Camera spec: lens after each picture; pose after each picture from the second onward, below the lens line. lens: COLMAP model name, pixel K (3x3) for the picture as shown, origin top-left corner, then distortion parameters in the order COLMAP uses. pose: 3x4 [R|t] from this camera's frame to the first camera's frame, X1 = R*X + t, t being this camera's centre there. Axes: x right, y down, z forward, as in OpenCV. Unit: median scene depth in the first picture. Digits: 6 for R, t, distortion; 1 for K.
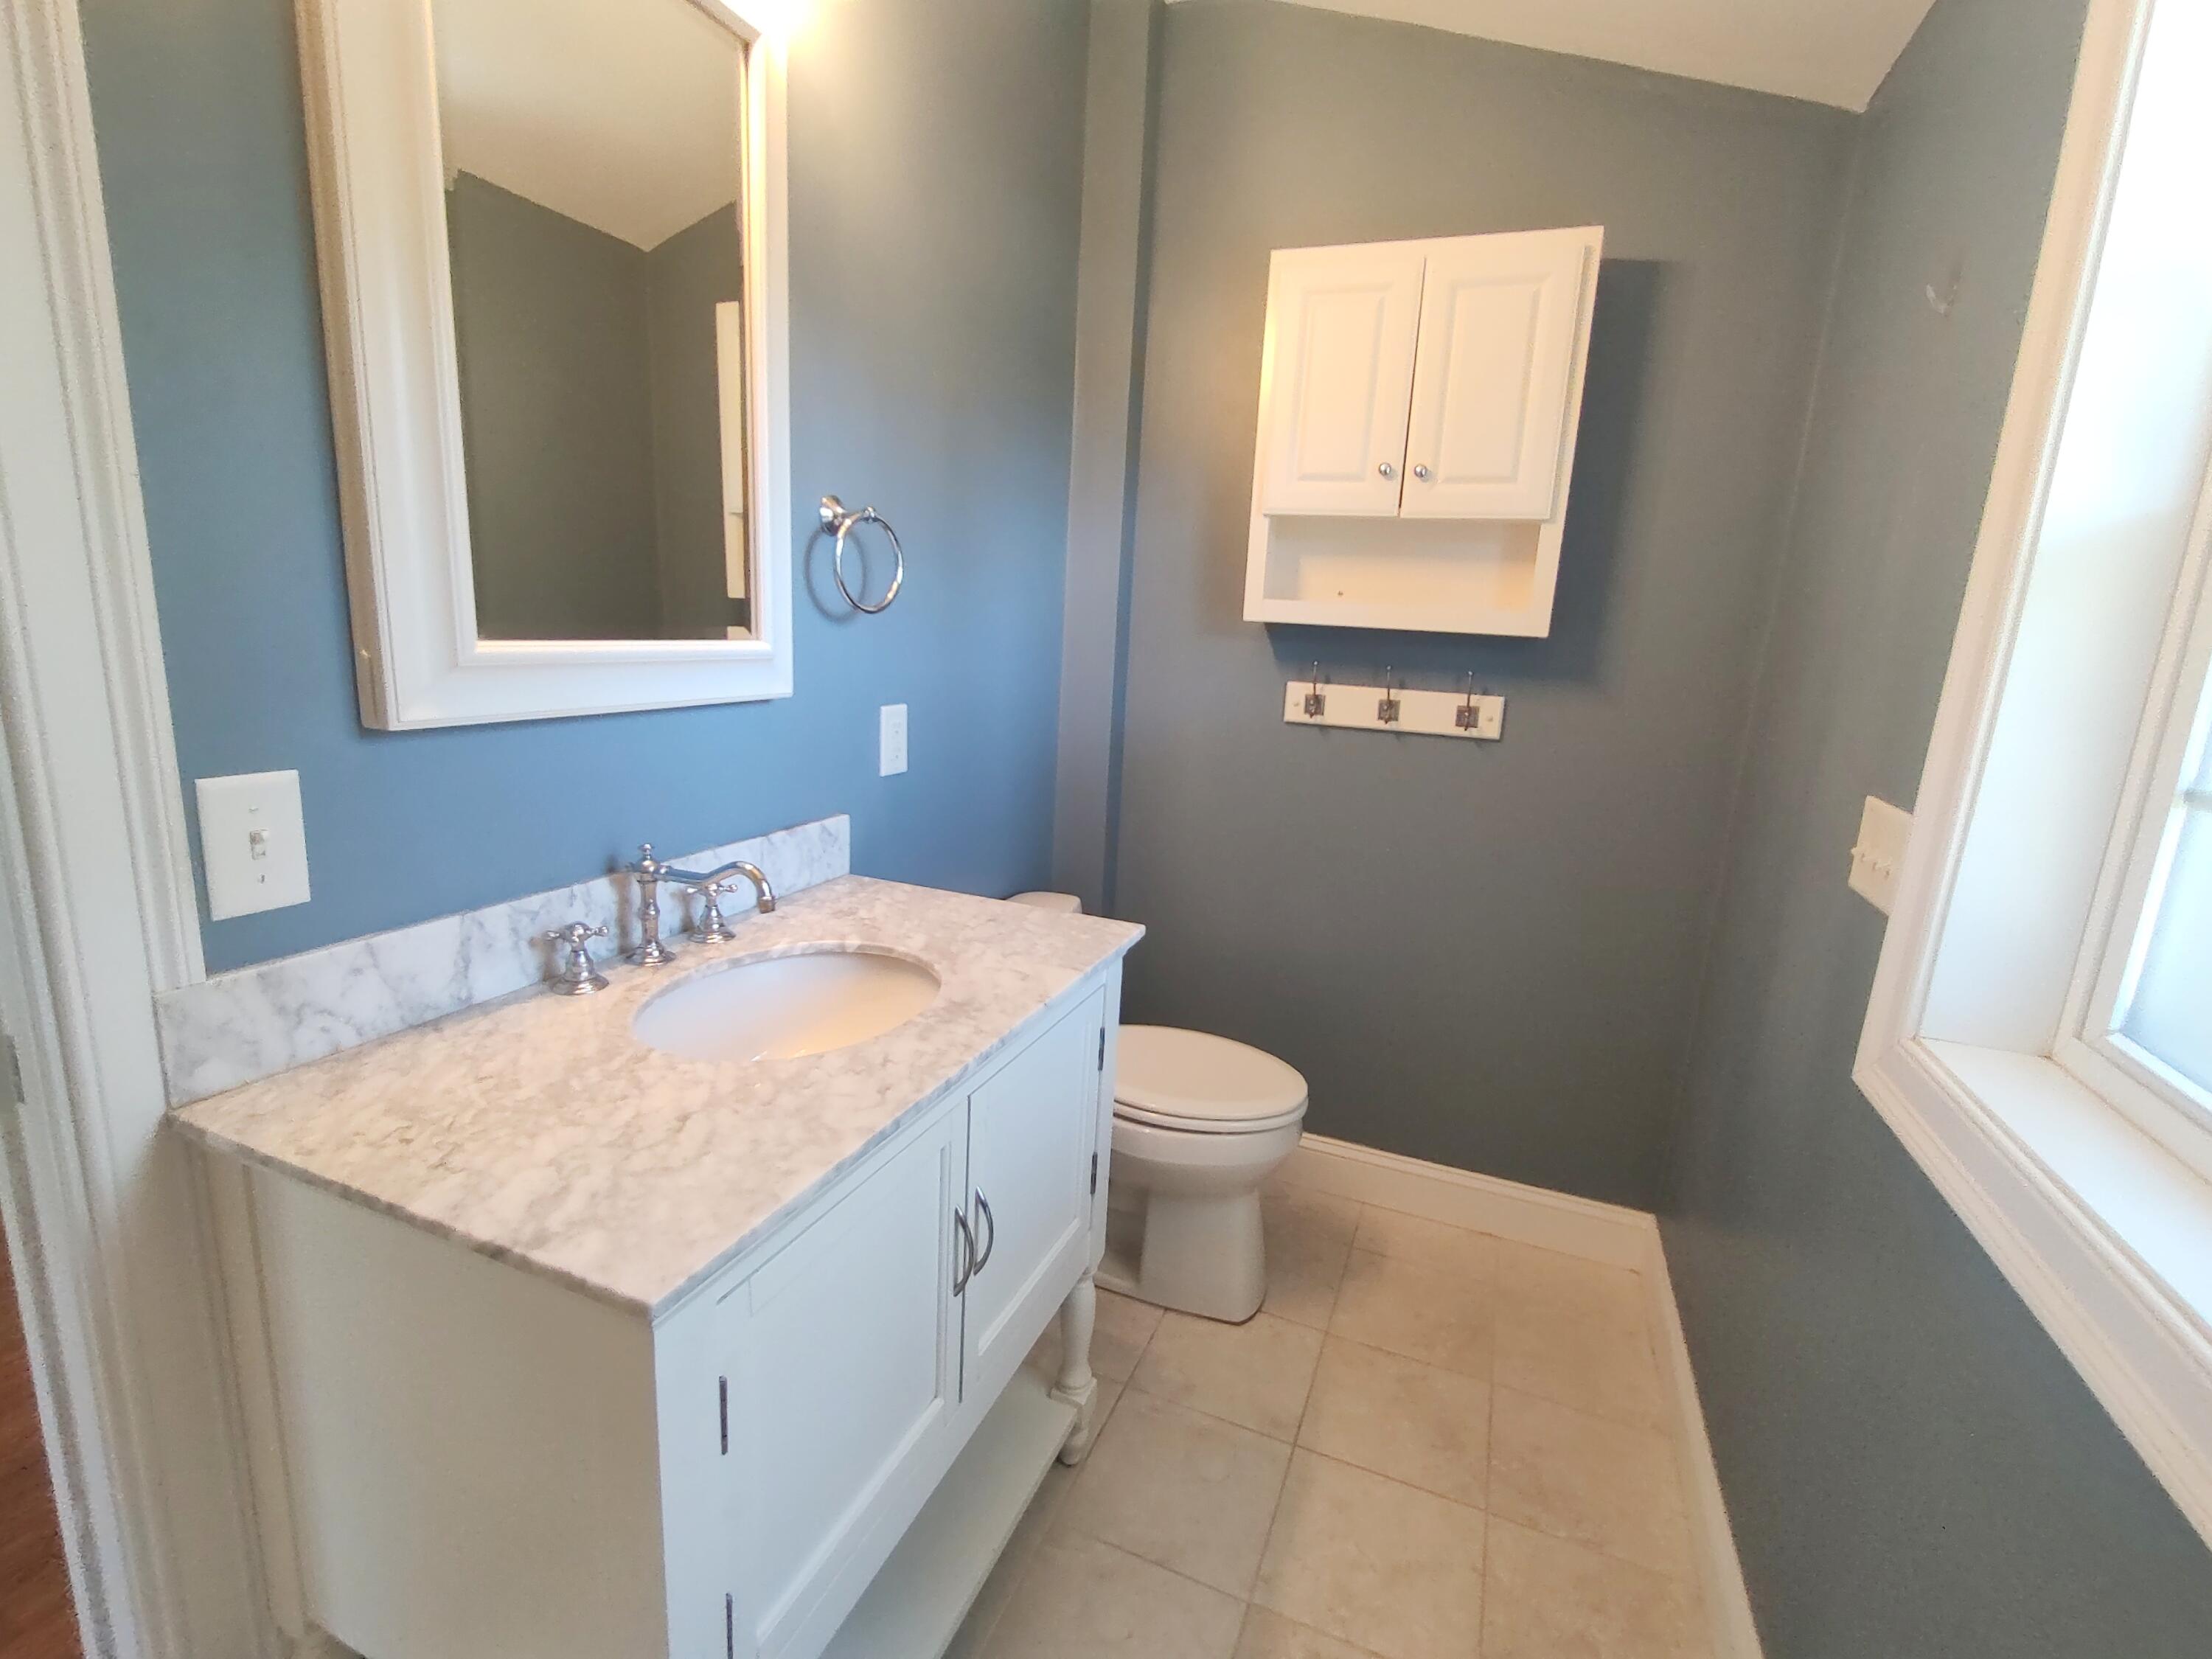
lens RADIAL K [[1026.3, 0, 1109.3], [0, 1026.3, 822.8], [0, 0, 1]] dist [-0.009190, -0.000211]
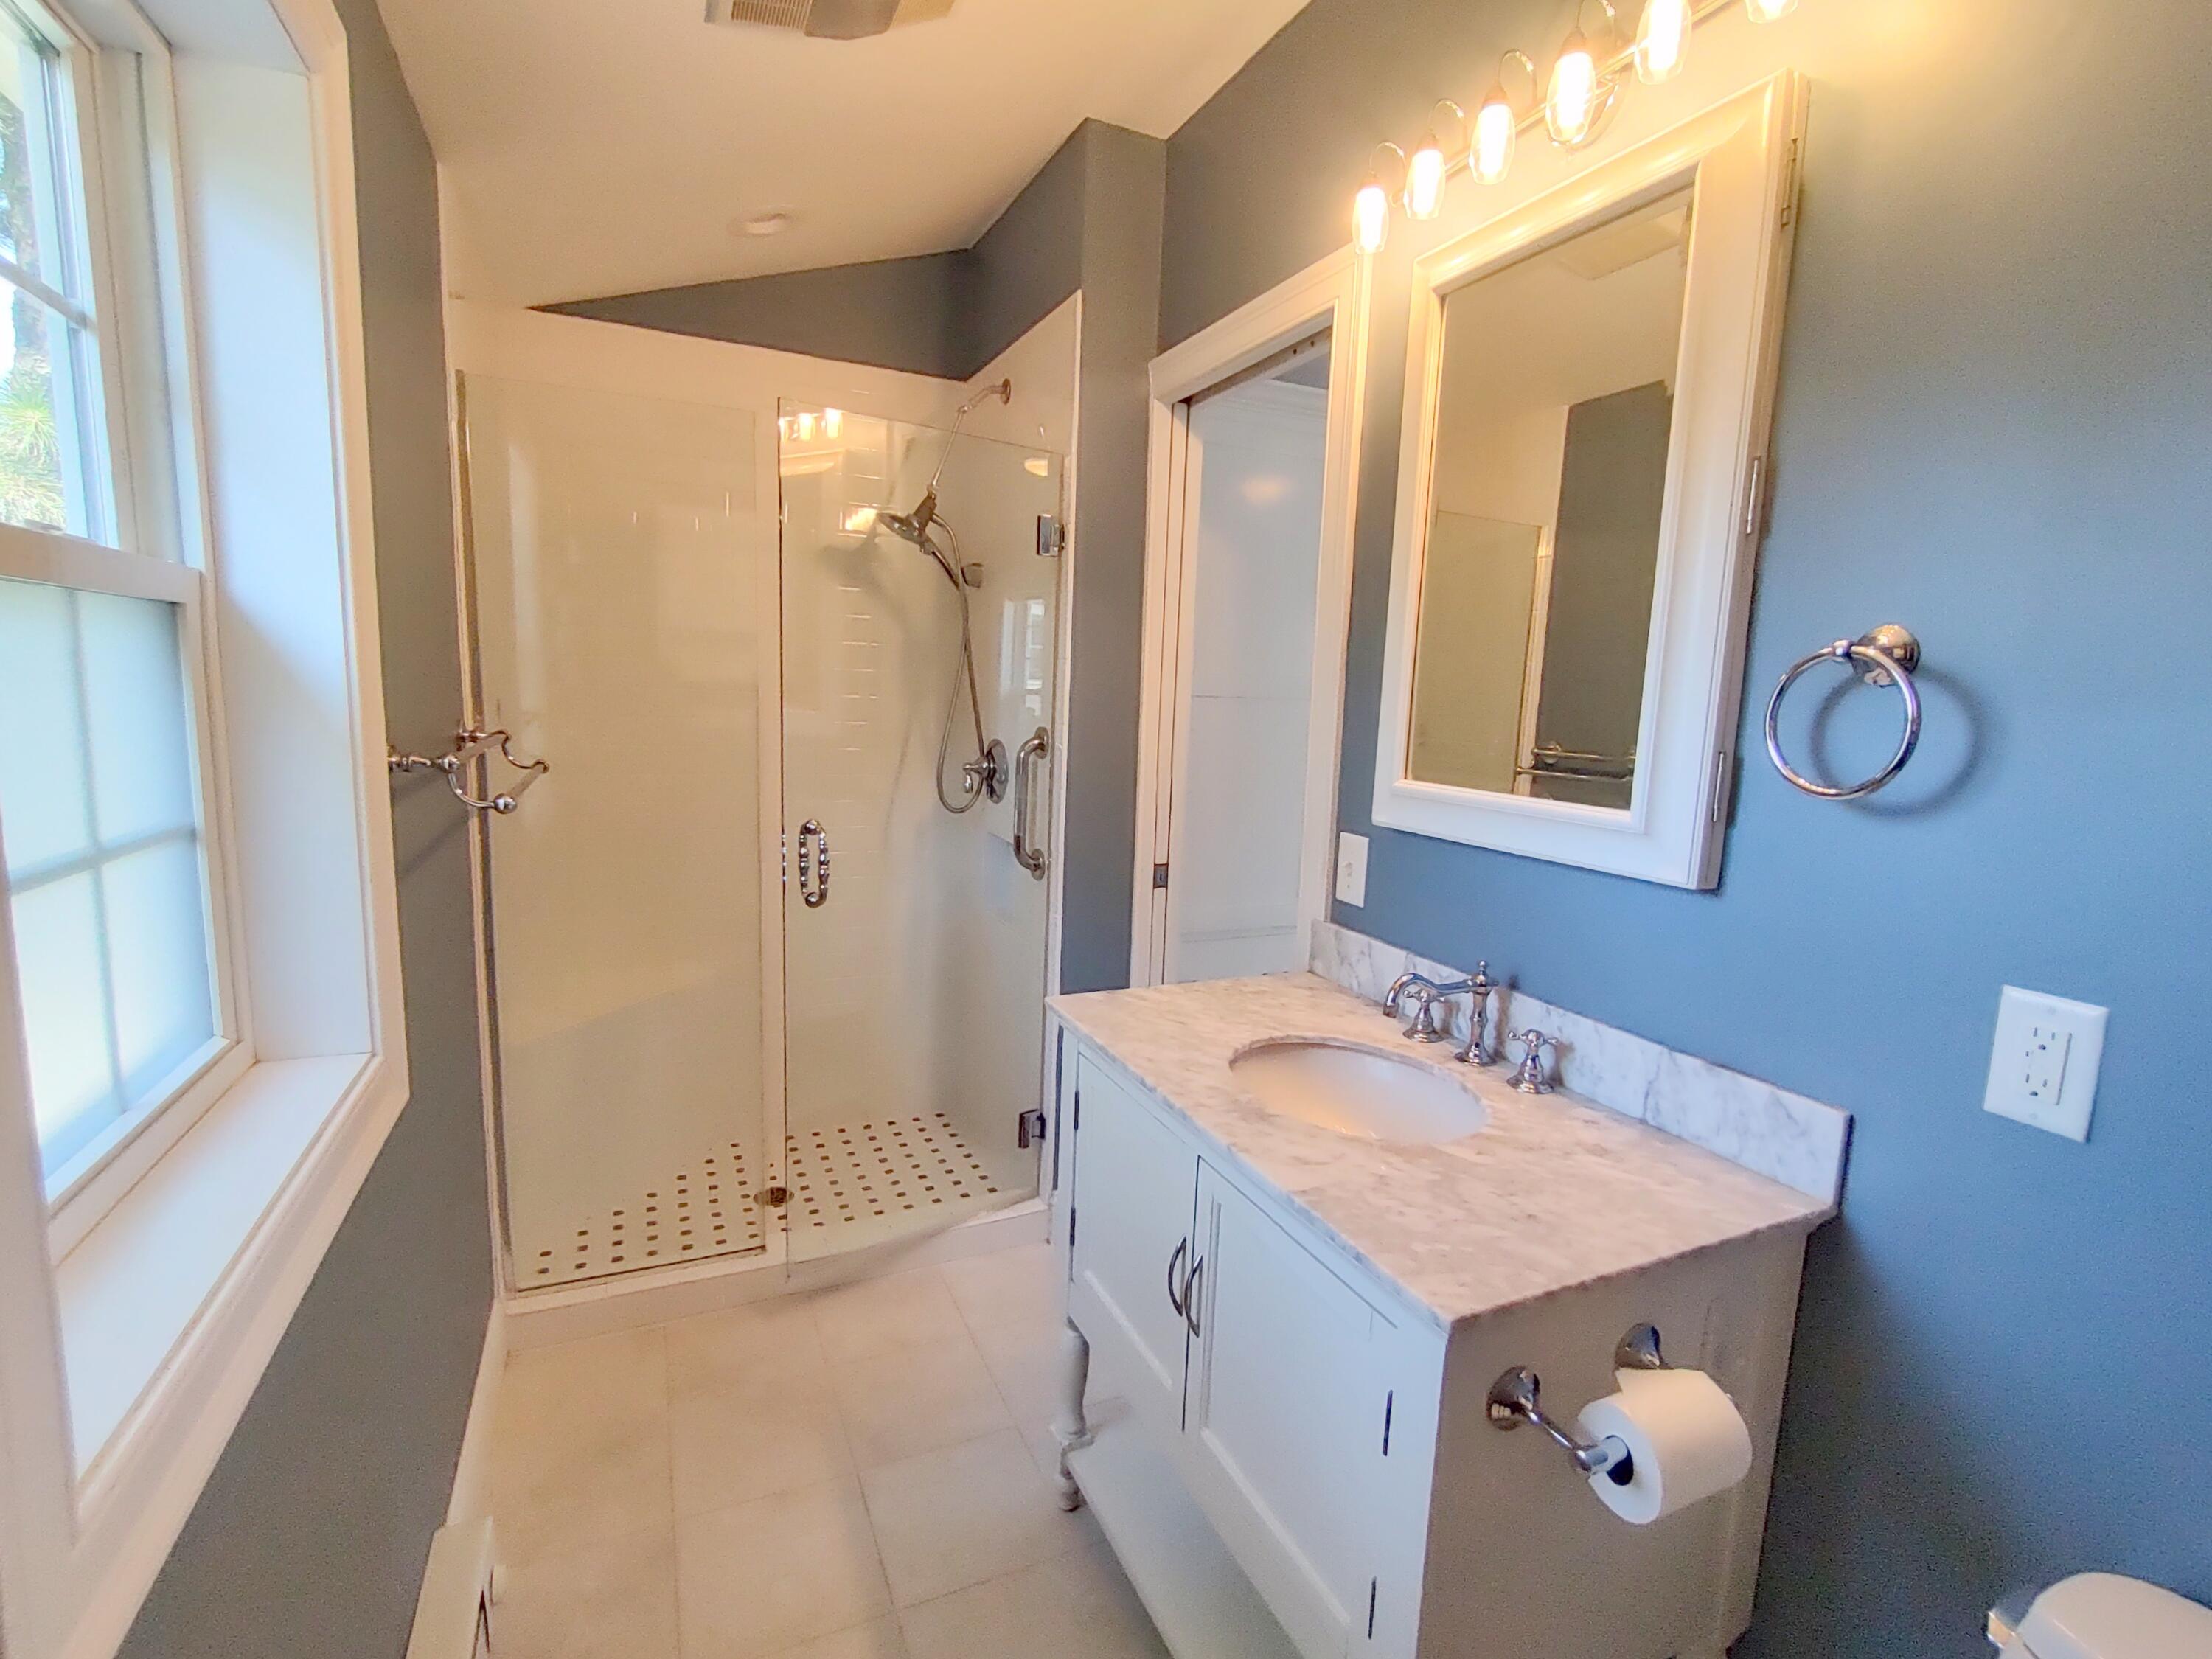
lens RADIAL K [[1026.3, 0, 1109.3], [0, 1026.3, 822.8], [0, 0, 1]] dist [-0.009190, -0.000211]
pose [[-0.686935, 0.010822, -0.726639, 0.684479], [-0.221009, 0.949418, 0.223073, -0.293063], [0.692298, 0.313830, -0.649796, 1.393013]]
